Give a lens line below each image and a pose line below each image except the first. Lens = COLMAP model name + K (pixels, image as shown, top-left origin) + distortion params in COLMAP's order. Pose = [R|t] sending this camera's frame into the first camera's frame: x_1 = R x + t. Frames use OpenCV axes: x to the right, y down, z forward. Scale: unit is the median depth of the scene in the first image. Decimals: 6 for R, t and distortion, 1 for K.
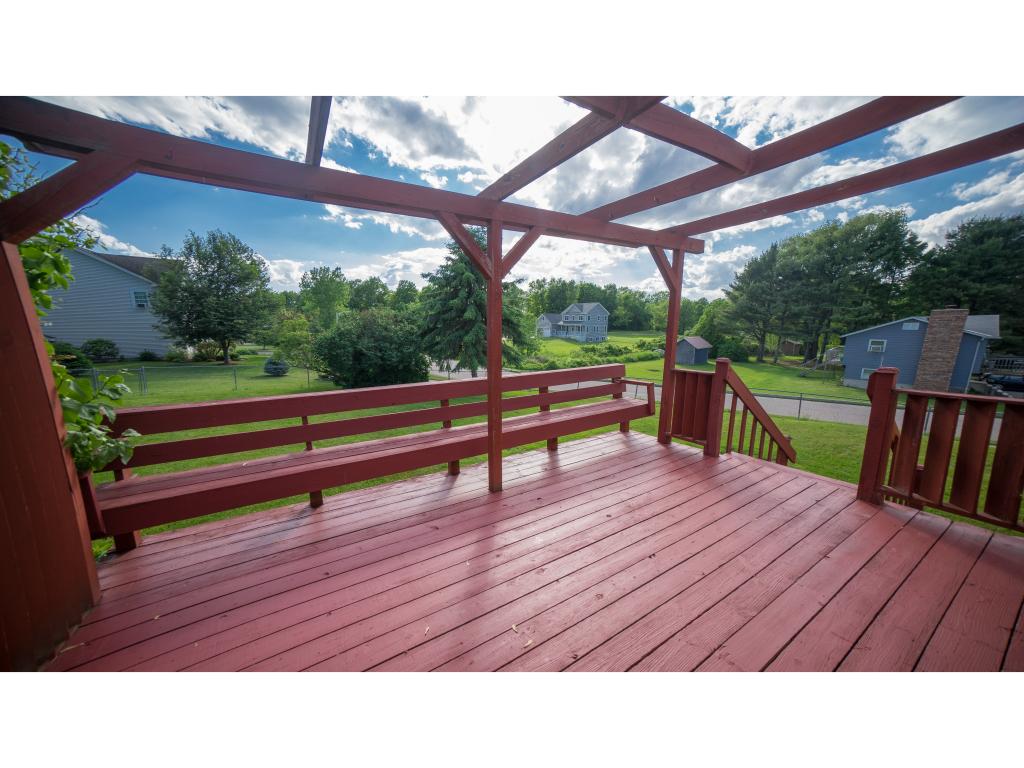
lens RADIAL K [[356.8, 0, 509.4], [0, 356.8, 386.5], [0, 0, 1]] dist [-0.000435, 0.000007]
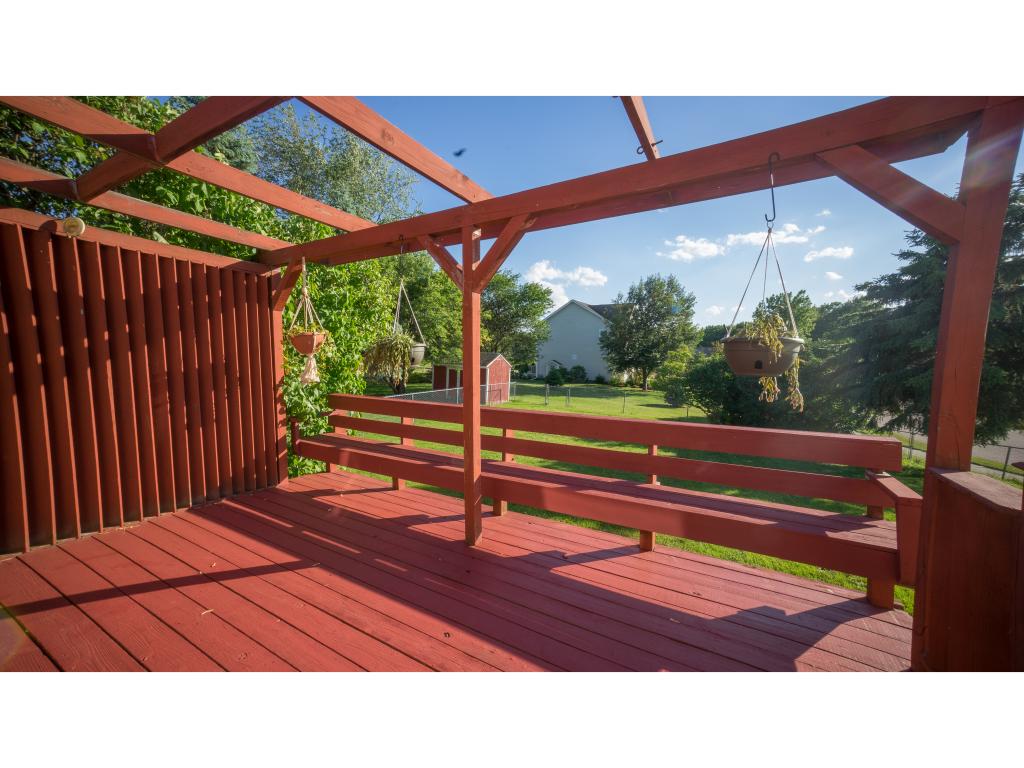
lens RADIAL K [[389.6, 0, 513.8], [0, 389.6, 386.5], [0, 0, 1]] dist [-0.029115, 0.032848]
pose [[0.484335, 0.081214, -0.871105, 0.110805], [-0.165659, 0.986183, -0.000164, -0.011872], [0.859055, 0.144386, 0.491097, 0.084904]]
